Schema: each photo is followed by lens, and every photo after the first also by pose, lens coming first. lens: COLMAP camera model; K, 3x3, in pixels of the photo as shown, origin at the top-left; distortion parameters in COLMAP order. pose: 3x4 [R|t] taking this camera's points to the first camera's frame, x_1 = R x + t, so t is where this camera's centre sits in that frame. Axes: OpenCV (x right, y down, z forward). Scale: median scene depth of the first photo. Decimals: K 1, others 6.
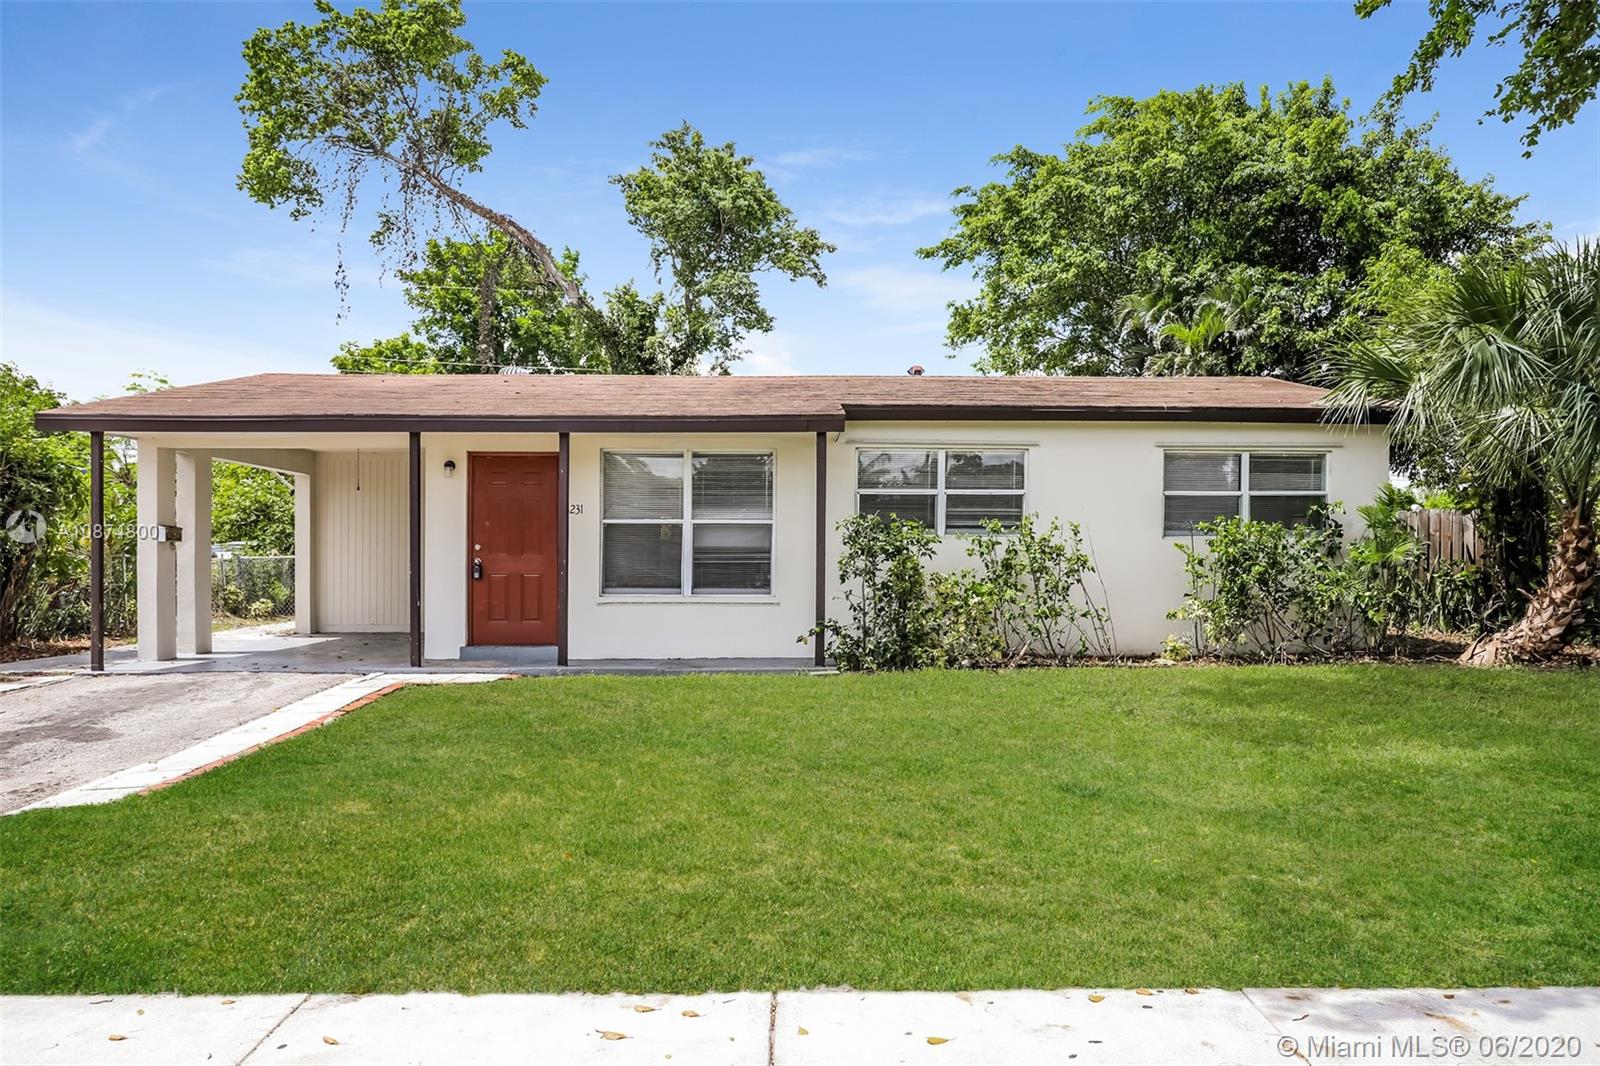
lens RADIAL K [[1238.7, 0, 800.0], [0, 1238.7, 533.0], [0, 0, 1]] dist [0.001320, -0.187944]
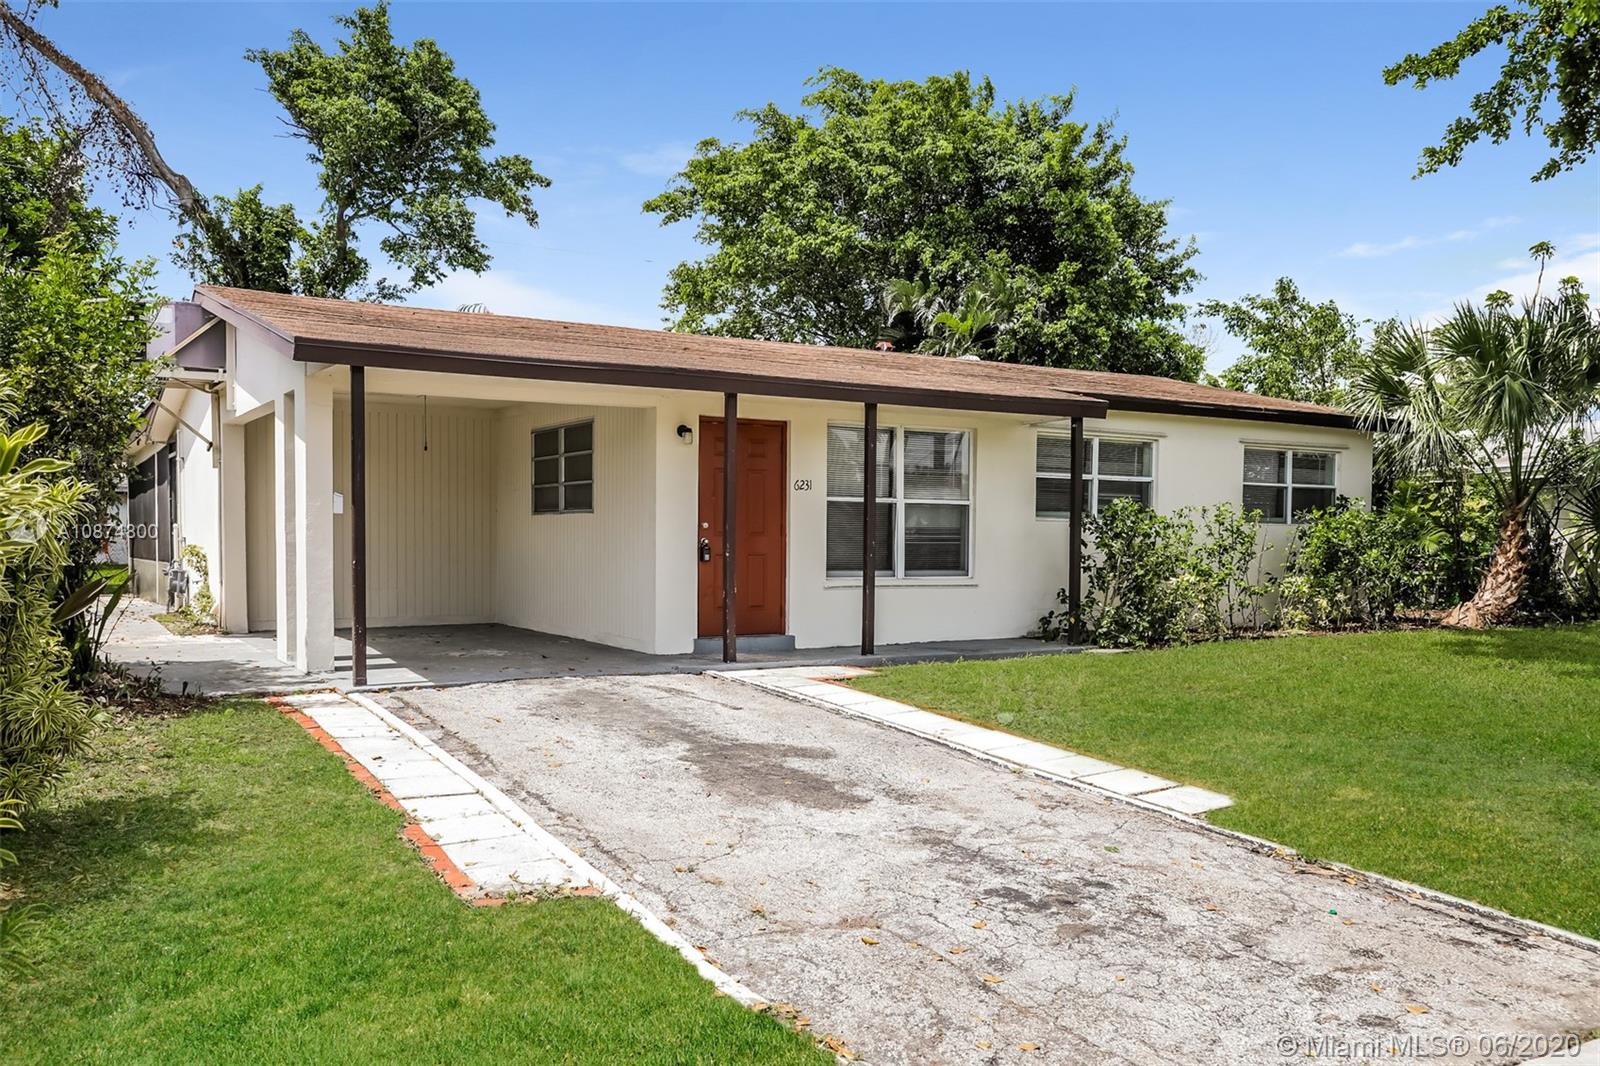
lens RADIAL K [[1393.0, 0, 800.0], [0, 1393.0, 533.0], [0, 0, 1]] dist [-0.001278, 0.000185]
pose [[0.857316, 0.006595, 0.514749, -0.397542], [-0.017534, 0.999712, 0.016396, -0.000496], [-0.514493, -0.023082, 0.857184, 0.061037]]
